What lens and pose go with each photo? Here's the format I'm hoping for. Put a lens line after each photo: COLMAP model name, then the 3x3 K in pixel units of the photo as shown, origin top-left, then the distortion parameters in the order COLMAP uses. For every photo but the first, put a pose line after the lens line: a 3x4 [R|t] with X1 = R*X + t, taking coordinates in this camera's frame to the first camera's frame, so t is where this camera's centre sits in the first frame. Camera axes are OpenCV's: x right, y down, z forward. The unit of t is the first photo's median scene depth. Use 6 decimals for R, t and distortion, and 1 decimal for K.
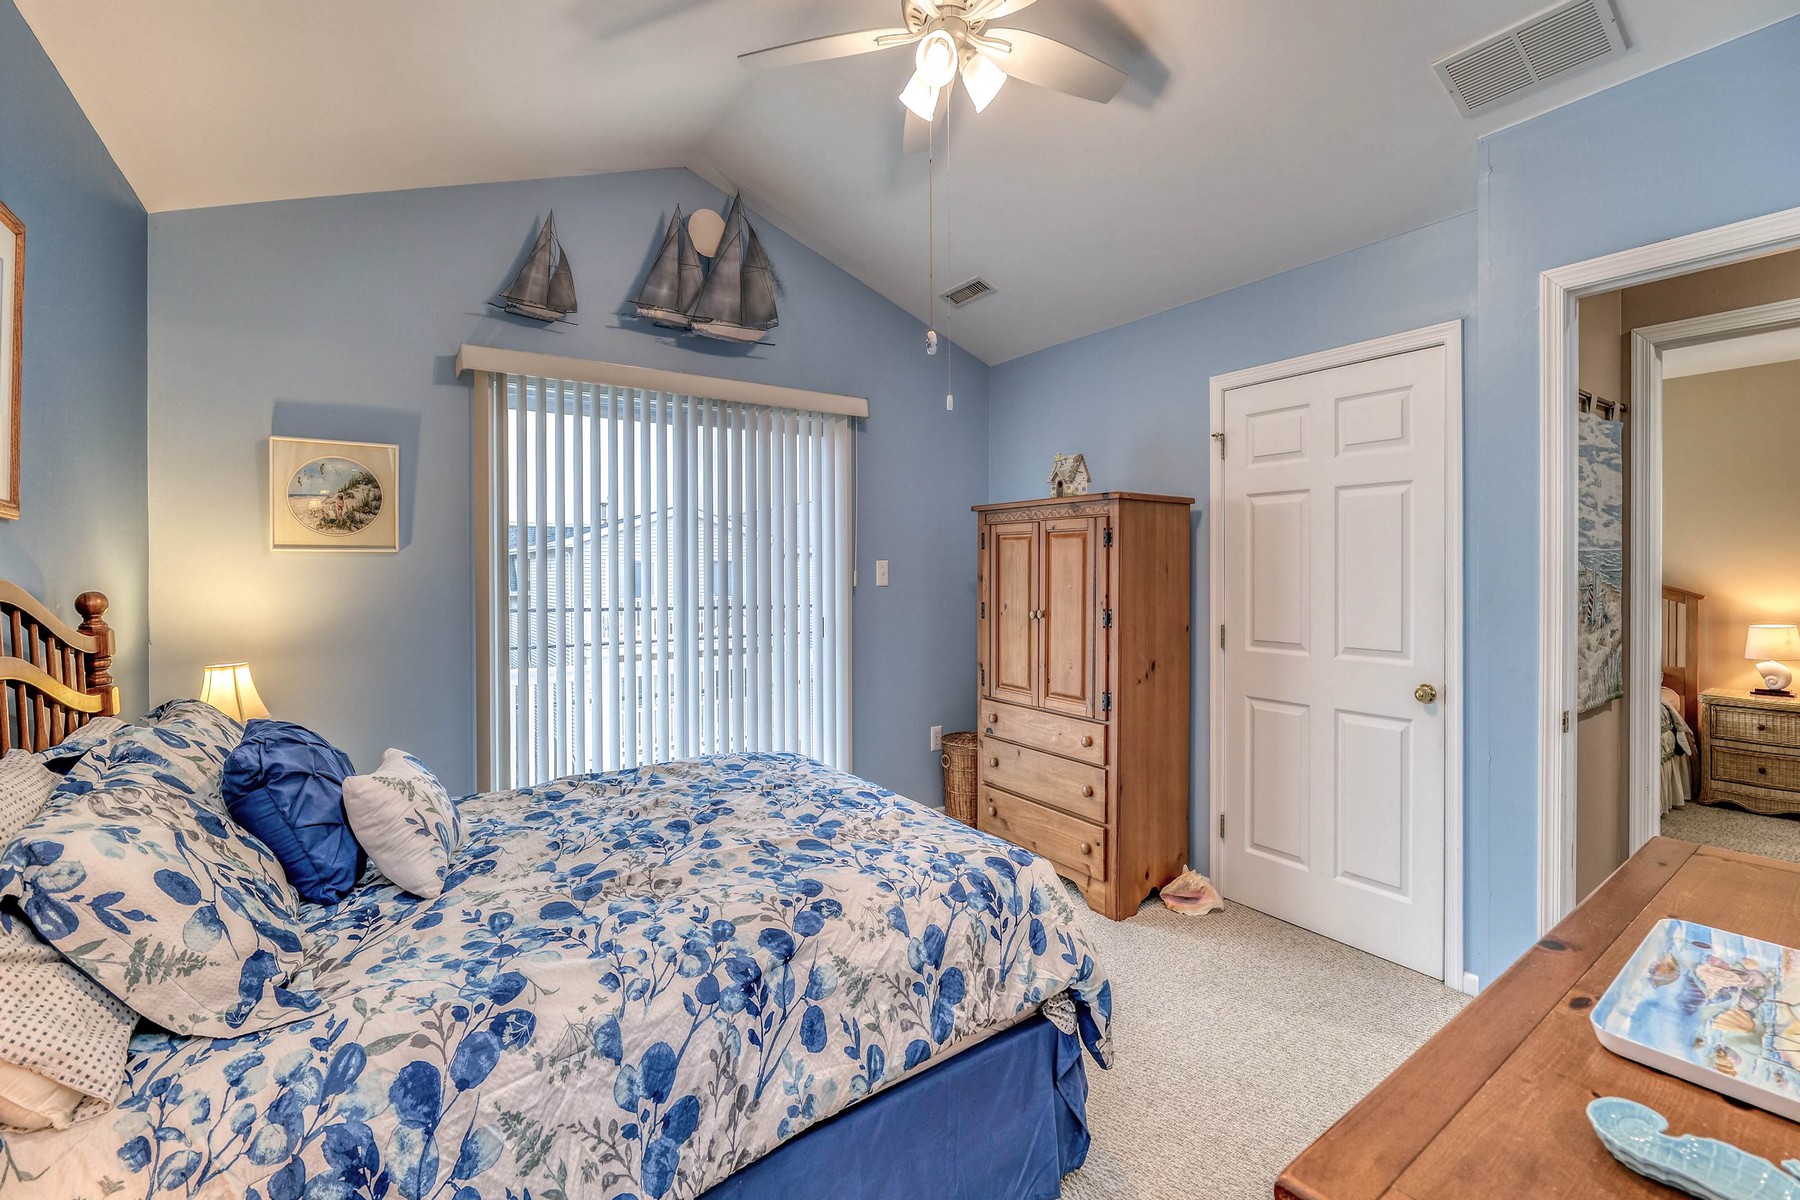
lens RADIAL K [[760.6, 0, 888.3], [0, 760.6, 576.0], [0, 0, 1]] dist [-0.010214, 0.000482]
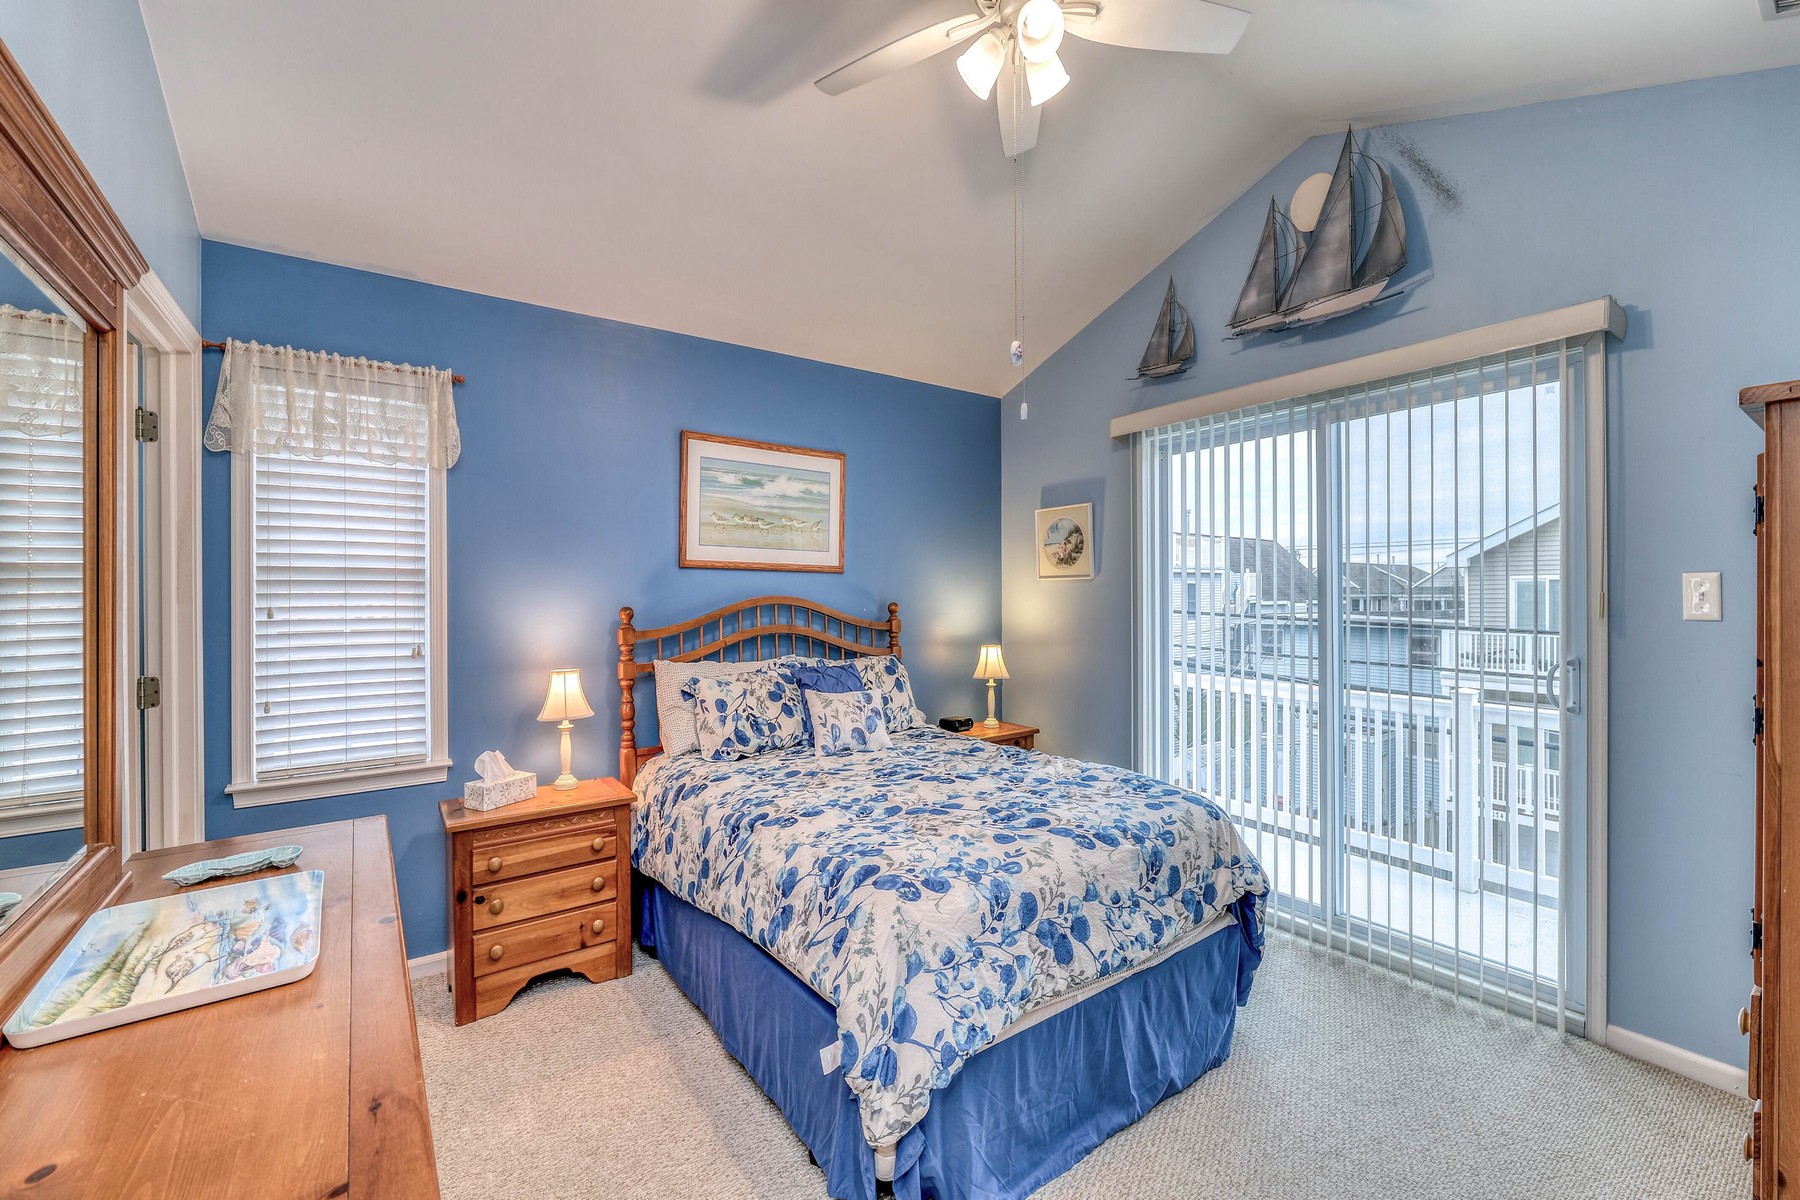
lens RADIAL K [[730.2, 0, 898.7], [0, 730.2, 592.5], [0, 0, 1]] dist [-0.013947, 0.001501]
pose [[0.028321, 0.003195, -0.999594, 1.048729], [-0.001717, 0.999994, 0.003147, -0.014467], [0.999597, 0.001627, 0.028326, 0.910334]]
